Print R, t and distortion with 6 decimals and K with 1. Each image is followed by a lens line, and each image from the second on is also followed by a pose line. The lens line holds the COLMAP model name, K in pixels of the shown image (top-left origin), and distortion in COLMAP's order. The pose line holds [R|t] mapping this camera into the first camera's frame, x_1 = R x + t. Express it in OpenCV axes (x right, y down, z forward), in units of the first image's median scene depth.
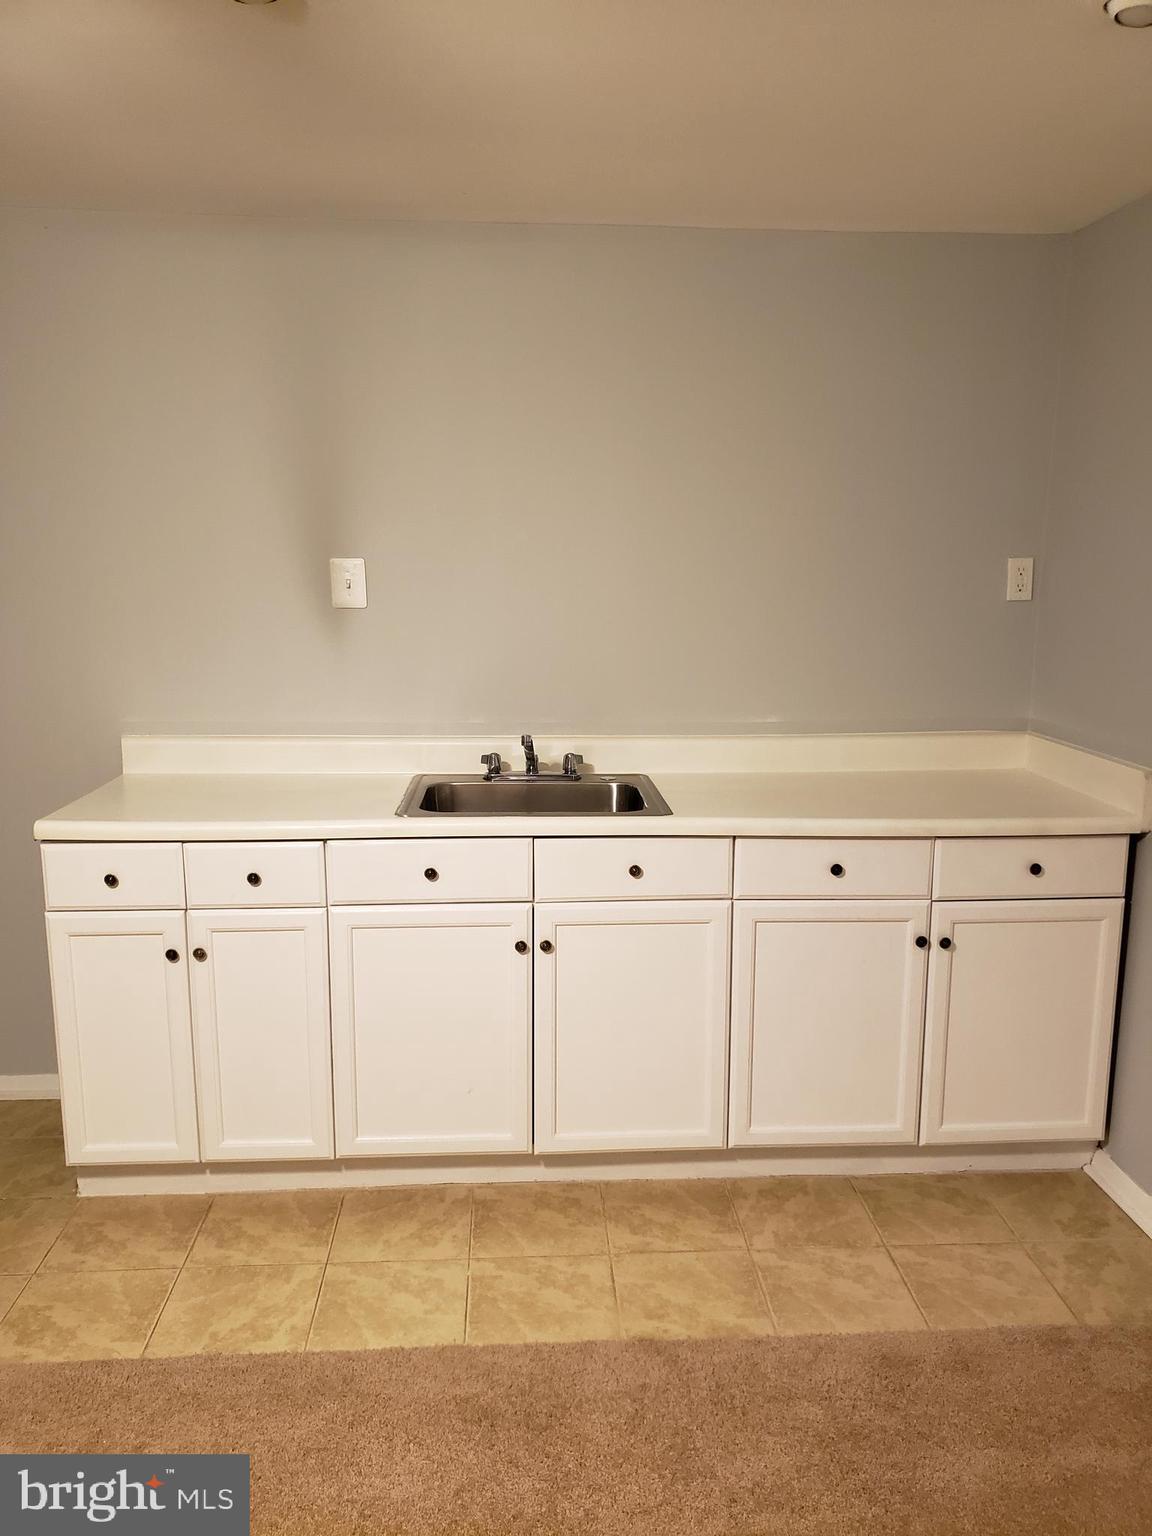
lens RADIAL K [[1184.1, 0, 568.2], [0, 1184.1, 779.0], [0, 0, 1]] dist [-0.009468, 0.022011]
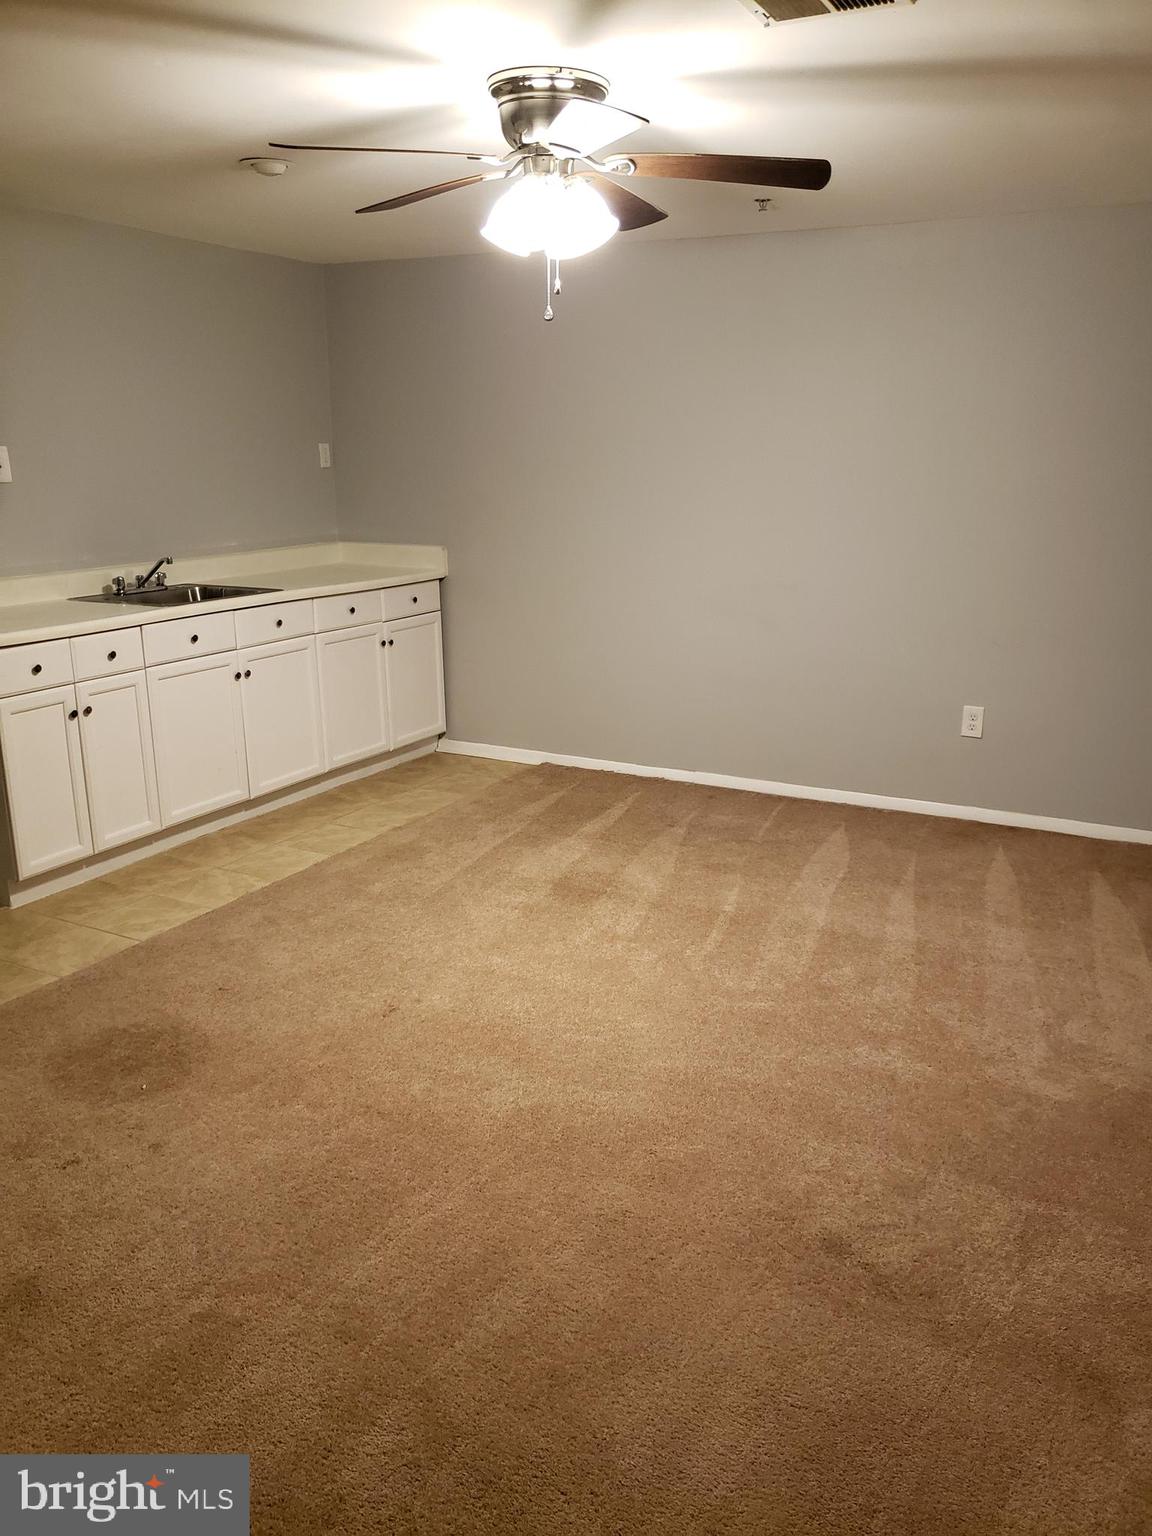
lens RADIAL K [[1184.1, 0, 591.5], [0, 1184.1, 762.7], [0, 0, 1]] dist [-0.009468, 0.022011]
pose [[0.522831, -0.222743, 0.822821, -1.225649], [0.150117, 0.974231, 0.168345, 0.053615], [-0.839114, 0.035503, 0.542795, -0.361641]]
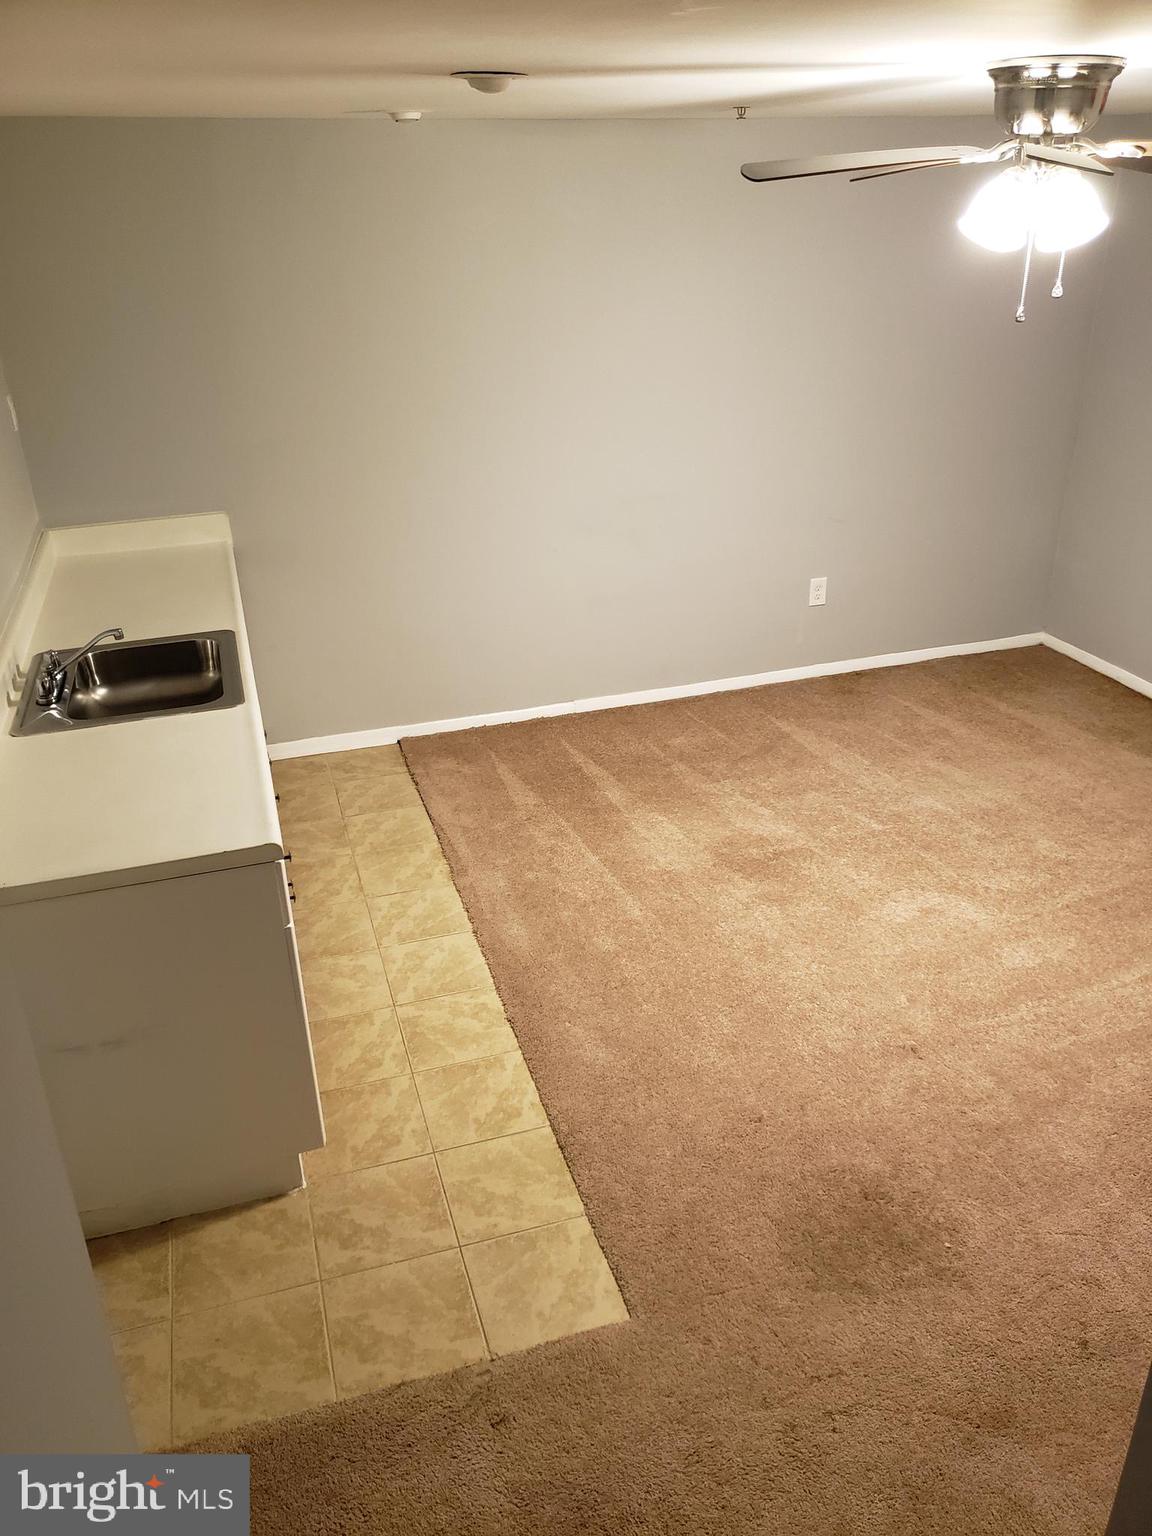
lens RADIAL K [[1184.1, 0, 563.5], [0, 1184.1, 770.6], [0, 0, 1]] dist [-0.009468, 0.022011]
pose [[-0.220686, -0.430492, 0.875200, -1.250169], [0.199294, 0.858488, 0.472525, -0.401732], [-0.954767, 0.278702, -0.103662, 0.836338]]
